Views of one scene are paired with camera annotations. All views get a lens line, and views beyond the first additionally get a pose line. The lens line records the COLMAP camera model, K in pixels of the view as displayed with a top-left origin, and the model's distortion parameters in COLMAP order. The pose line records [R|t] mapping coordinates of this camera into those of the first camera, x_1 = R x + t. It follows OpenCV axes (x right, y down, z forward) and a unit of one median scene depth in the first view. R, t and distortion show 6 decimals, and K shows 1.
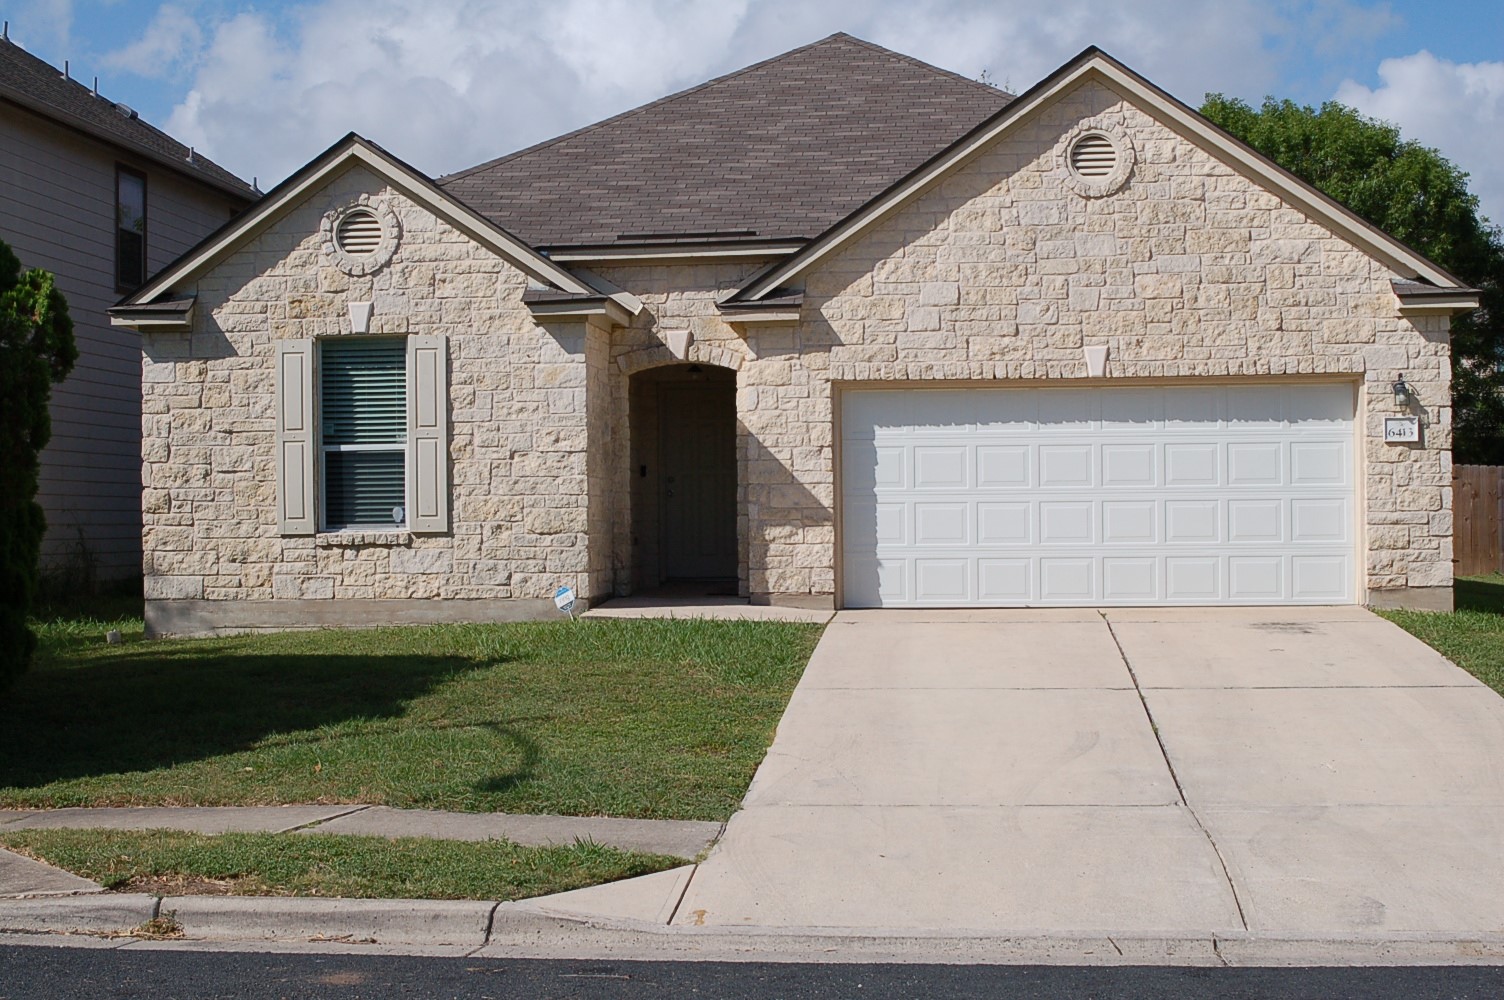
lens RADIAL K [[2248.6, 0, 741.4], [0, 2248.6, 496.3], [0, 0, 1]] dist [-0.138977, 0.063358]
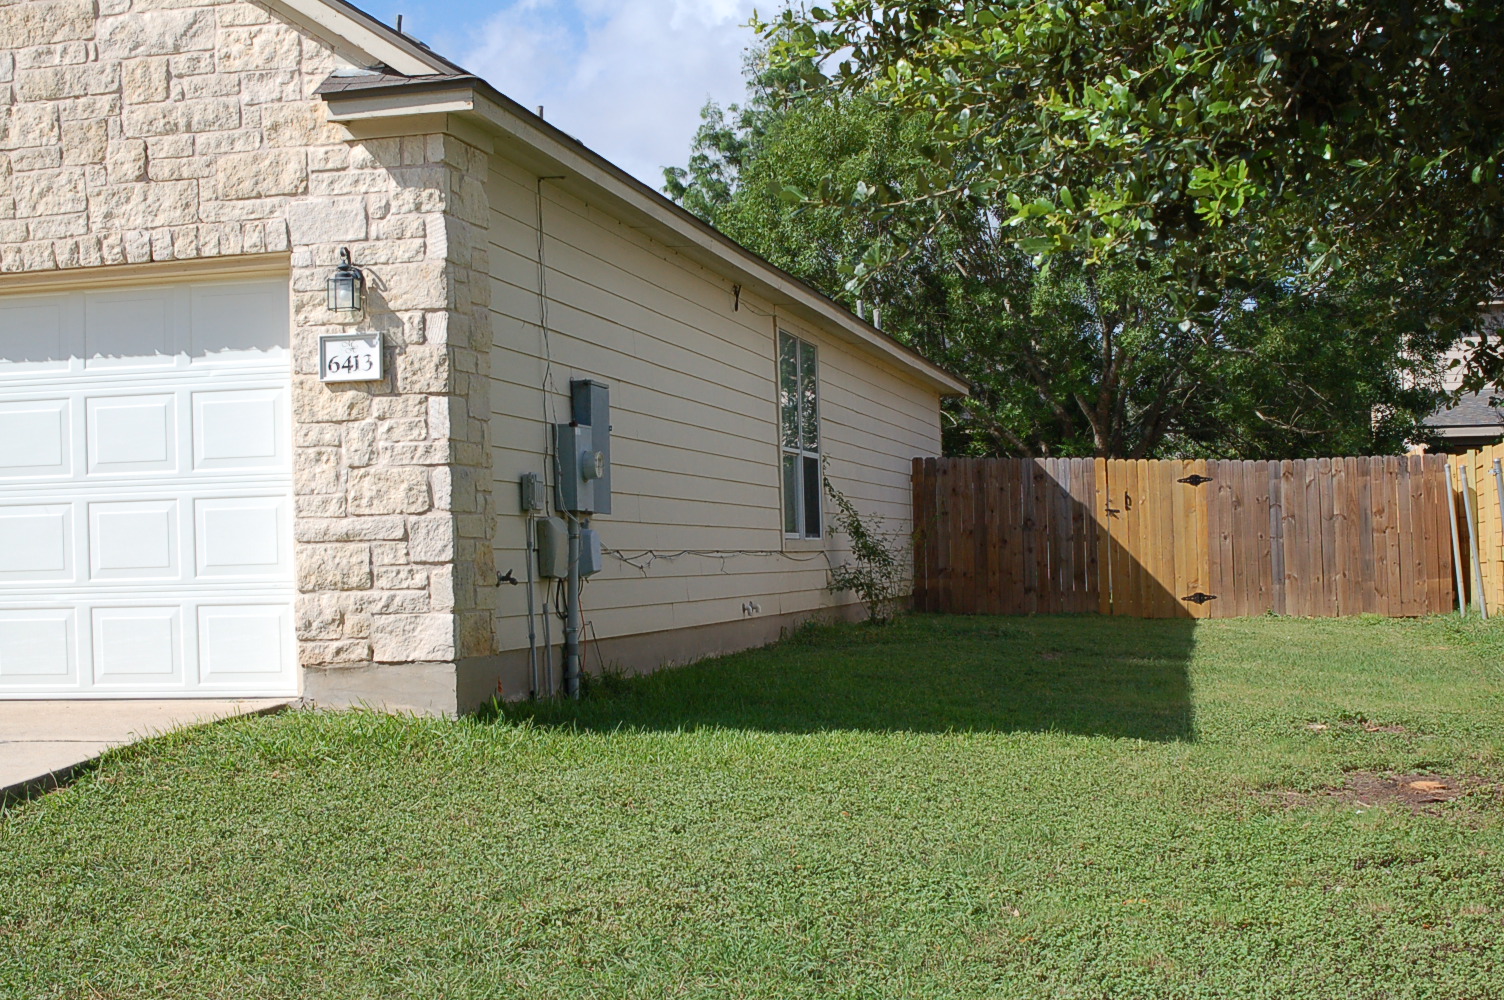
lens RADIAL K [[2248.6, 0, 741.4], [0, 2248.6, 496.3], [0, 0, 1]] dist [-0.138977, 0.063358]
pose [[0.994336, -0.020412, -0.104307, 0.439254], [0.018572, 0.999655, -0.018577, 0.013410], [0.104650, 0.016535, 0.994372, 0.492069]]
